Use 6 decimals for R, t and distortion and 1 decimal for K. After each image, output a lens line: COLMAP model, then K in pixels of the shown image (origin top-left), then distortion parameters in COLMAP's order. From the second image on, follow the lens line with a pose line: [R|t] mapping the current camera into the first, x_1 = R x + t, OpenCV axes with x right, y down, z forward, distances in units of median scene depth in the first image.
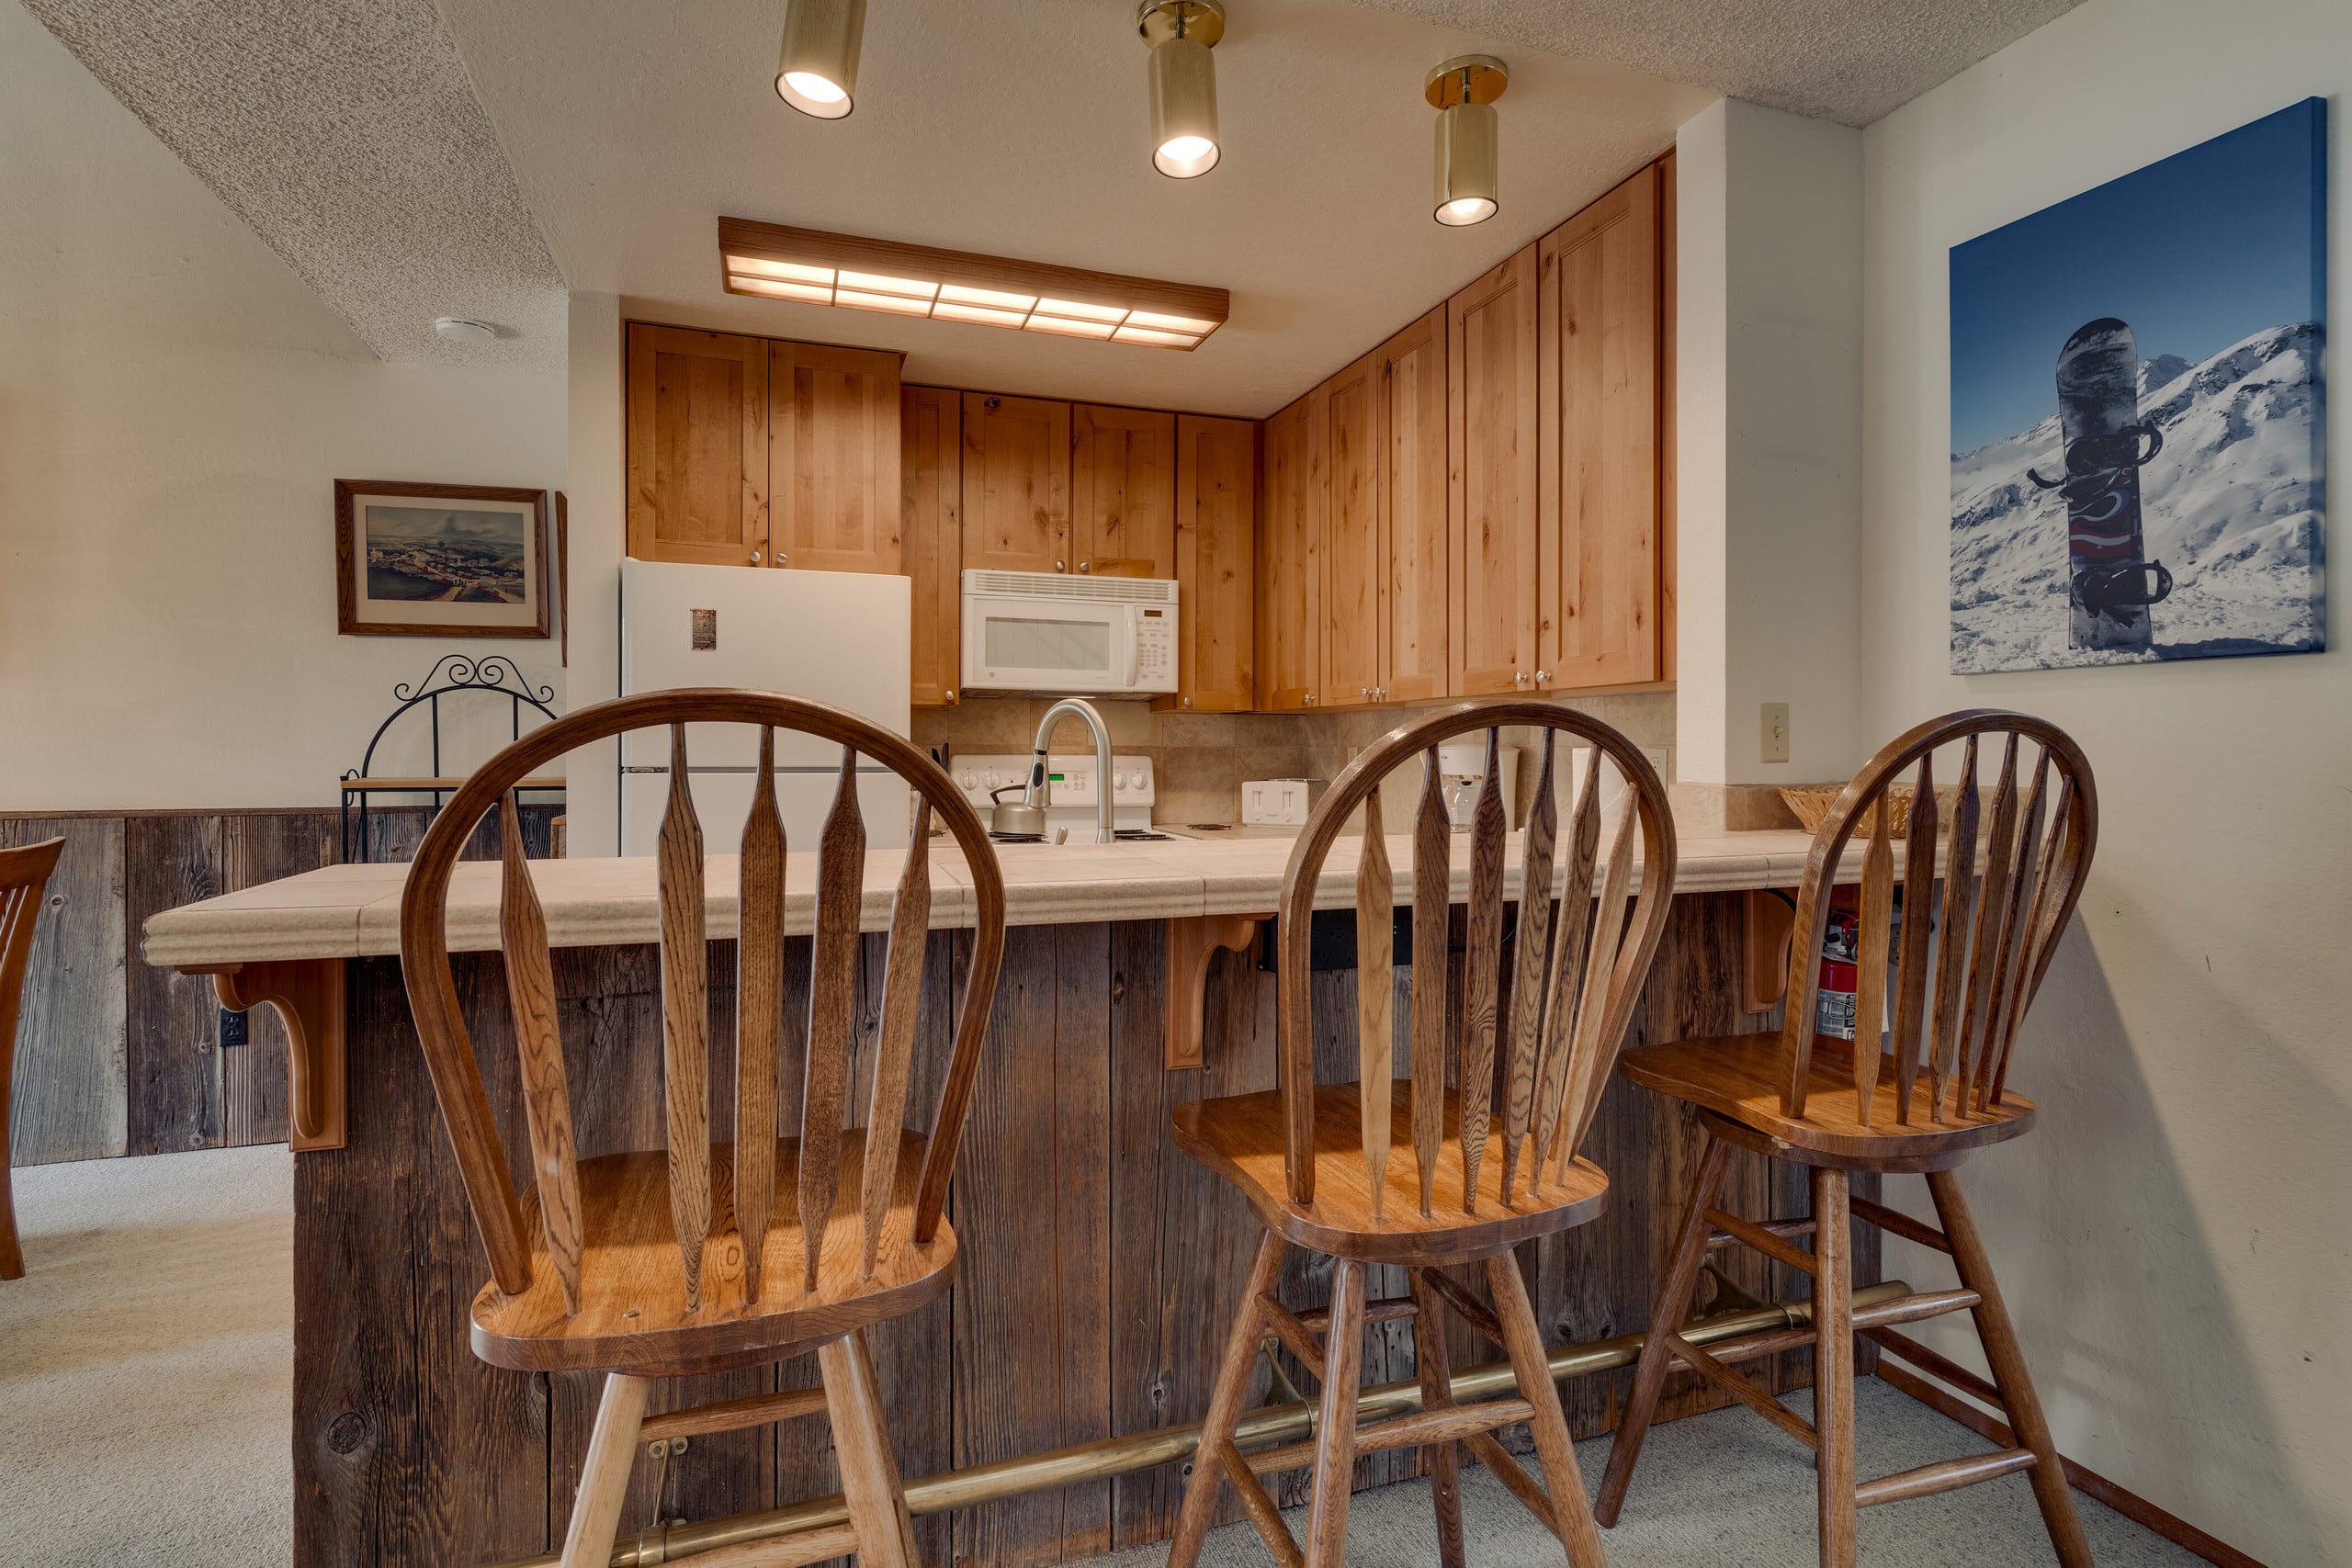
lens RADIAL K [[1153.2, 0, 1172.6], [0, 1153.2, 751.6], [0, 0, 1]] dist [-0.002305, 0.001915]
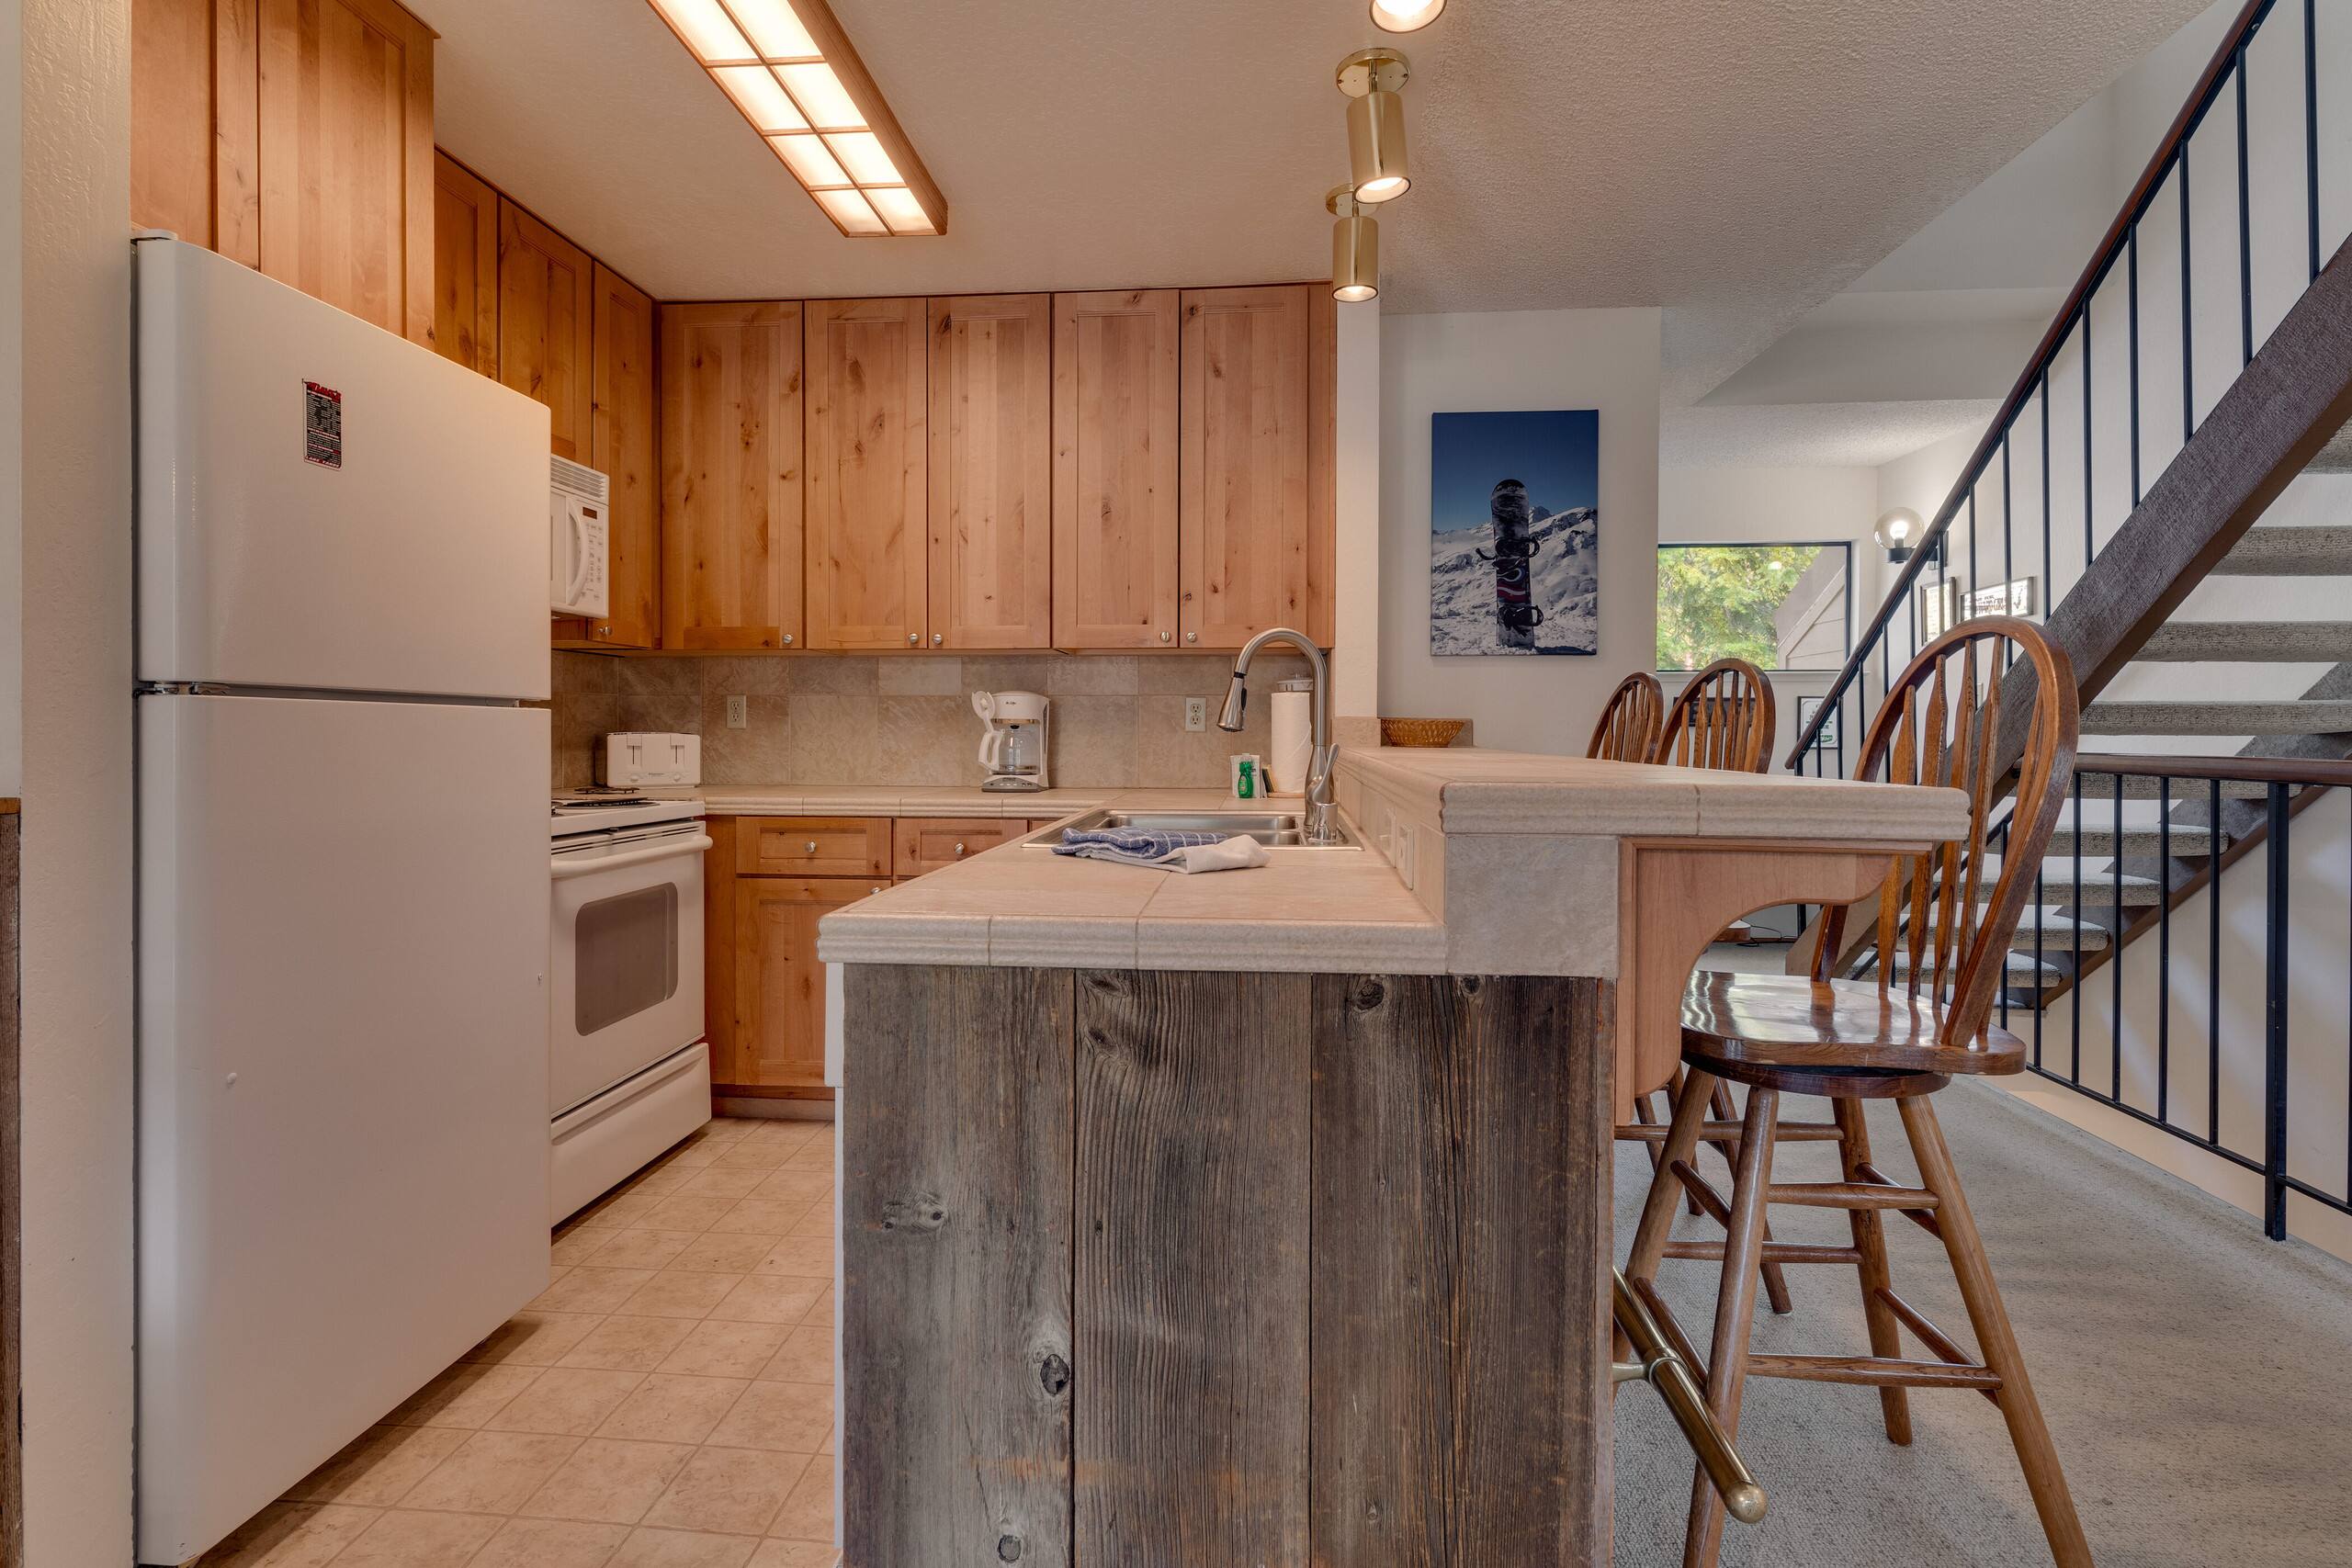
lens RADIAL K [[1153.2, 0, 1172.6], [0, 1153.2, 751.6], [0, 0, 1]] dist [-0.002305, 0.001915]
pose [[0.399545, -0.015114, 0.916589, -1.154545], [0.000602, 0.999868, 0.016225, 0.054293], [-0.916714, -0.005931, 0.399501, 0.688432]]
